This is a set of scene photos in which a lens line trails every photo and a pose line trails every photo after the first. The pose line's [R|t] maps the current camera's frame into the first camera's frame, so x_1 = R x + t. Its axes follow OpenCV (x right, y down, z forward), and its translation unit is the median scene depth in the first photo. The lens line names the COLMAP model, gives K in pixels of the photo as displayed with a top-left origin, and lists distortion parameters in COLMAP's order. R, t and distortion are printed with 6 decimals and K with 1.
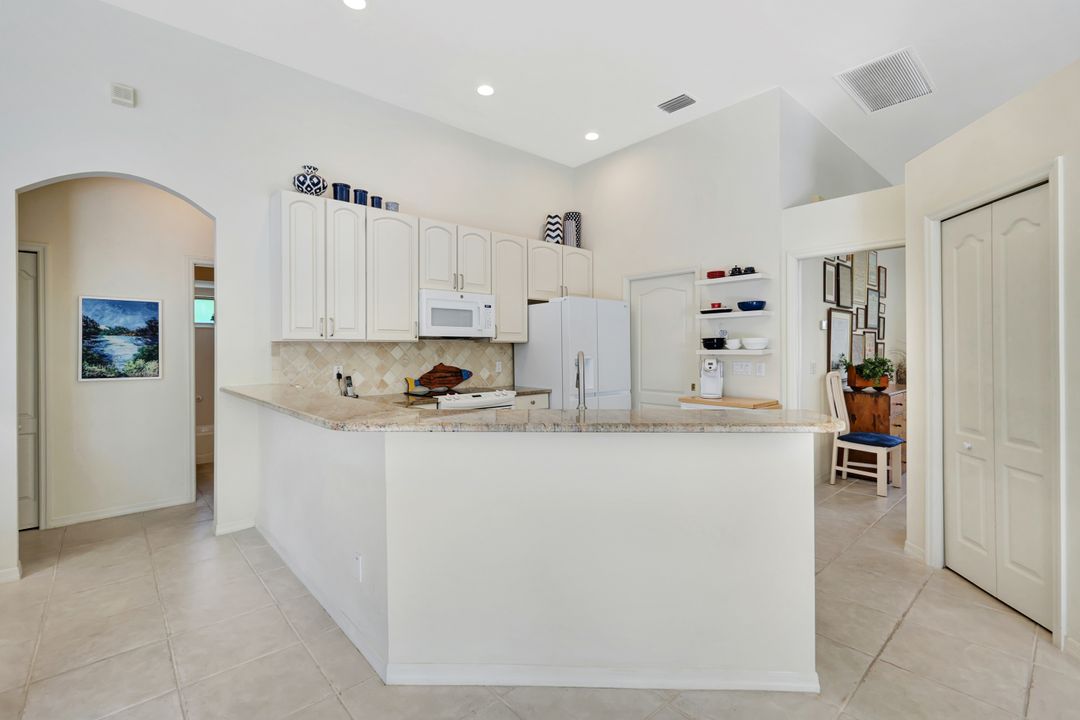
lens RADIAL K [[488.2, 0, 542.8], [0, 488.2, 350.4], [0, 0, 1]] dist [0.001557, 0.000053]
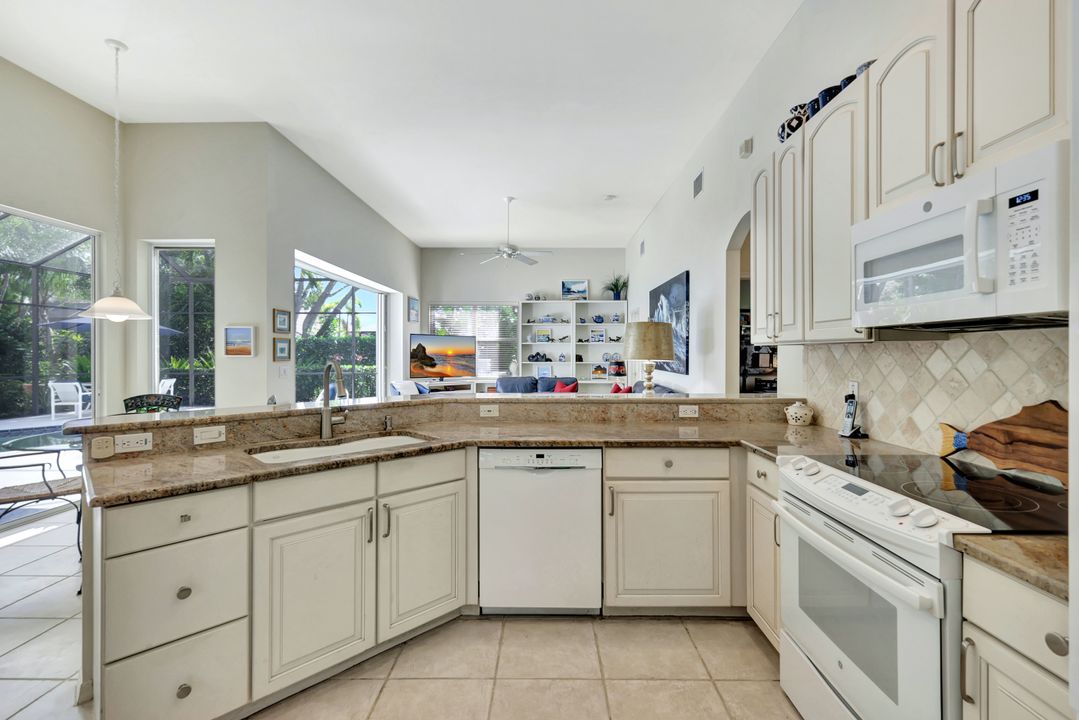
lens RADIAL K [[471.6, 0, 550.9], [0, 471.6, 350.6], [0, 0, 1]] dist [0.004873, 0.000154]
pose [[-0.667485, 0.000801, -0.744623, 0.268851], [0.003856, 0.999990, -0.002380, -0.007976], [0.744614, -0.004459, -0.667481, 1.047163]]
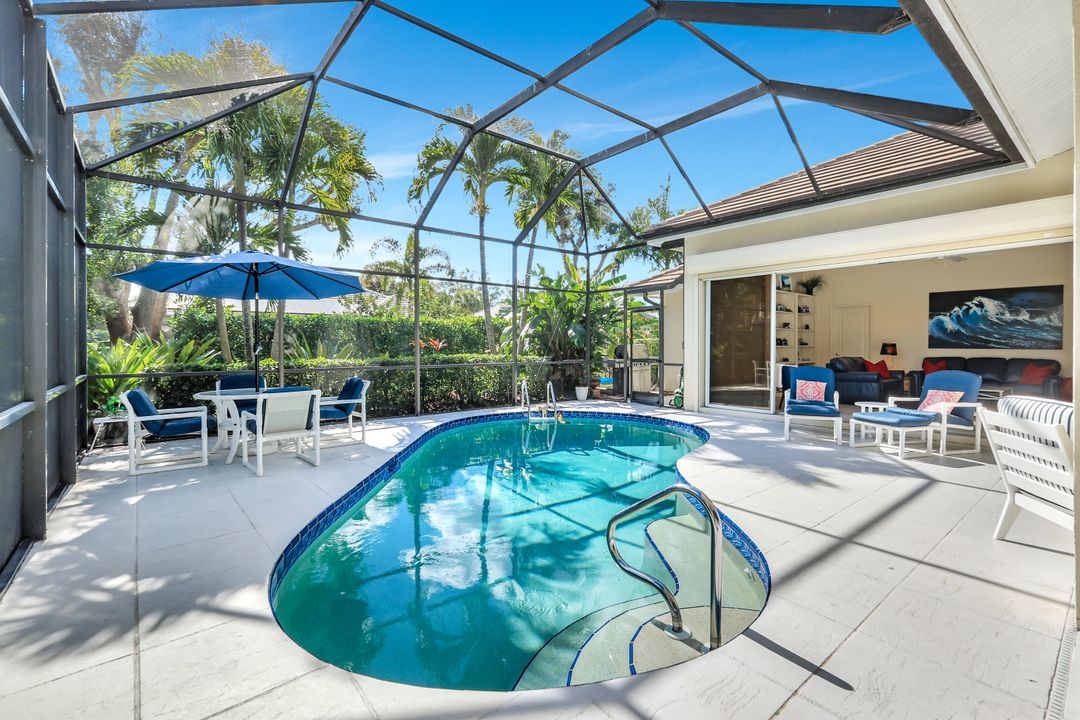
lens RADIAL K [[481.2, 0, 542.6], [0, 481.2, 349.8], [0, 0, 1]] dist [0.013052, -0.000603]
pose [[-0.043926, 0.017741, -0.998877, 1.279425], [0.001870, 0.999842, 0.017676, 0.015301], [0.999033, -0.001091, -0.043953, -1.649941]]
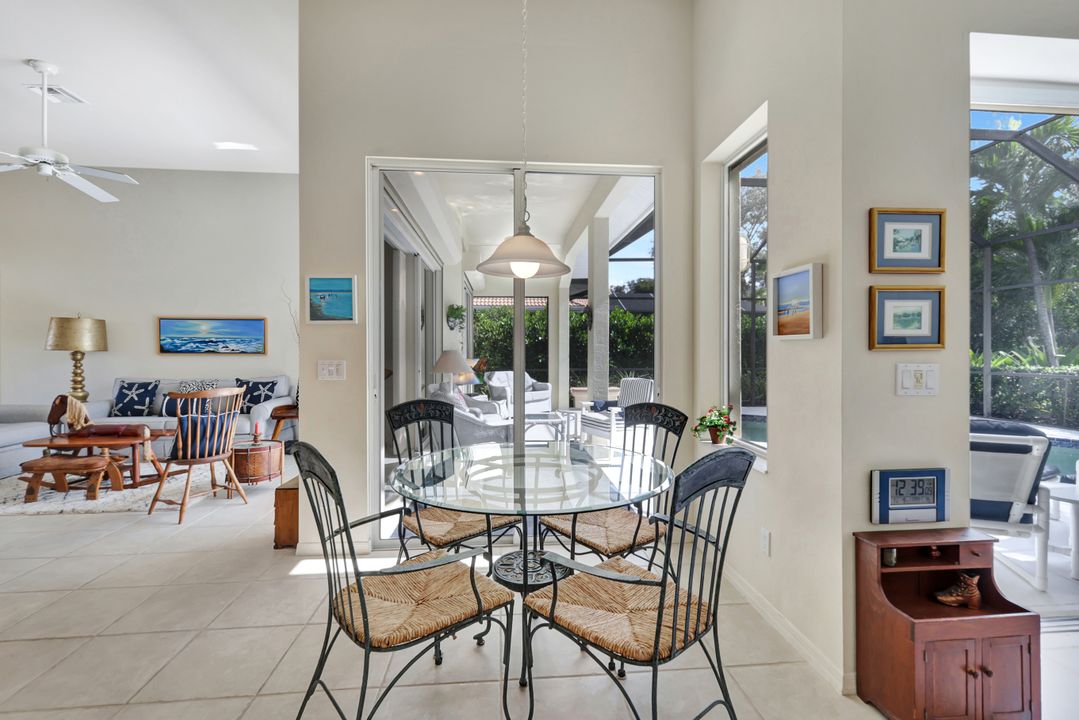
lens RADIAL K [[476.9, 0, 541.6], [0, 476.9, 351.0], [0, 0, 1]] dist [0.002652, 0.000461]
pose [[-0.801350, 0.001520, 0.598194, -0.123354], [0.003231, 0.999993, 0.001788, 0.011044], [-0.598188, 0.003366, -0.801349, 0.367663]]
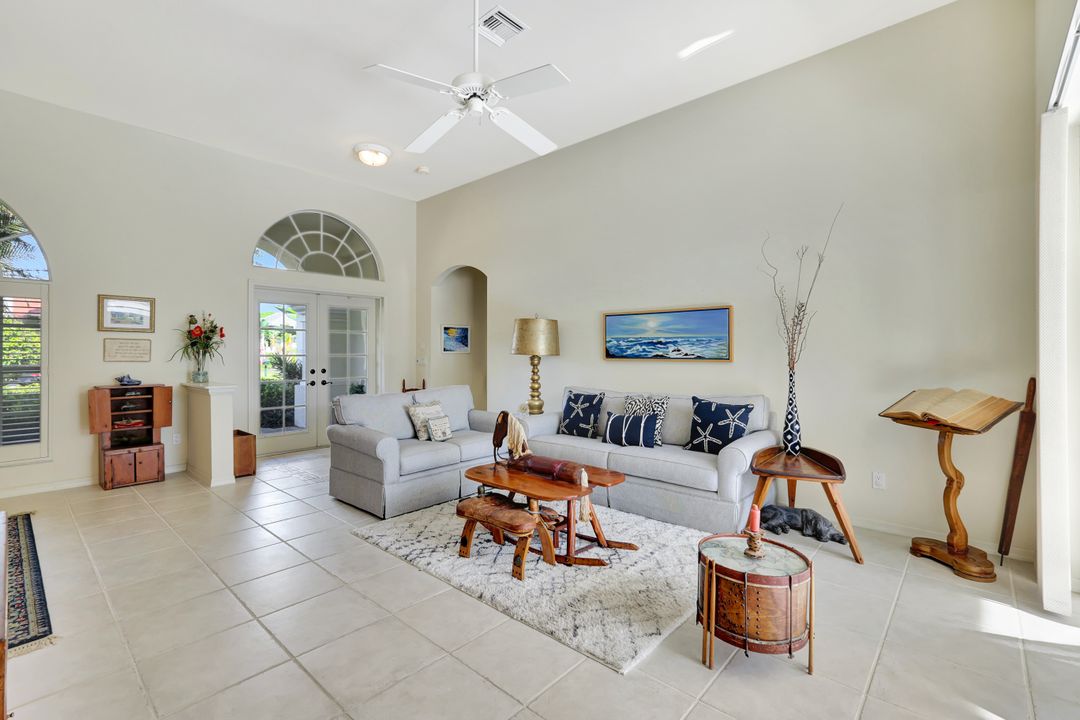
lens RADIAL K [[477.8, 0, 542.0], [0, 477.8, 351.0], [0, 0, 1]] dist [0.000330, -0.000157]
pose [[-0.104928, 0.008586, 0.994443, 0.489322], [0.000047, 0.999963, -0.008629, 0.009163], [-0.994480, -0.000859, -0.104924, 0.186831]]
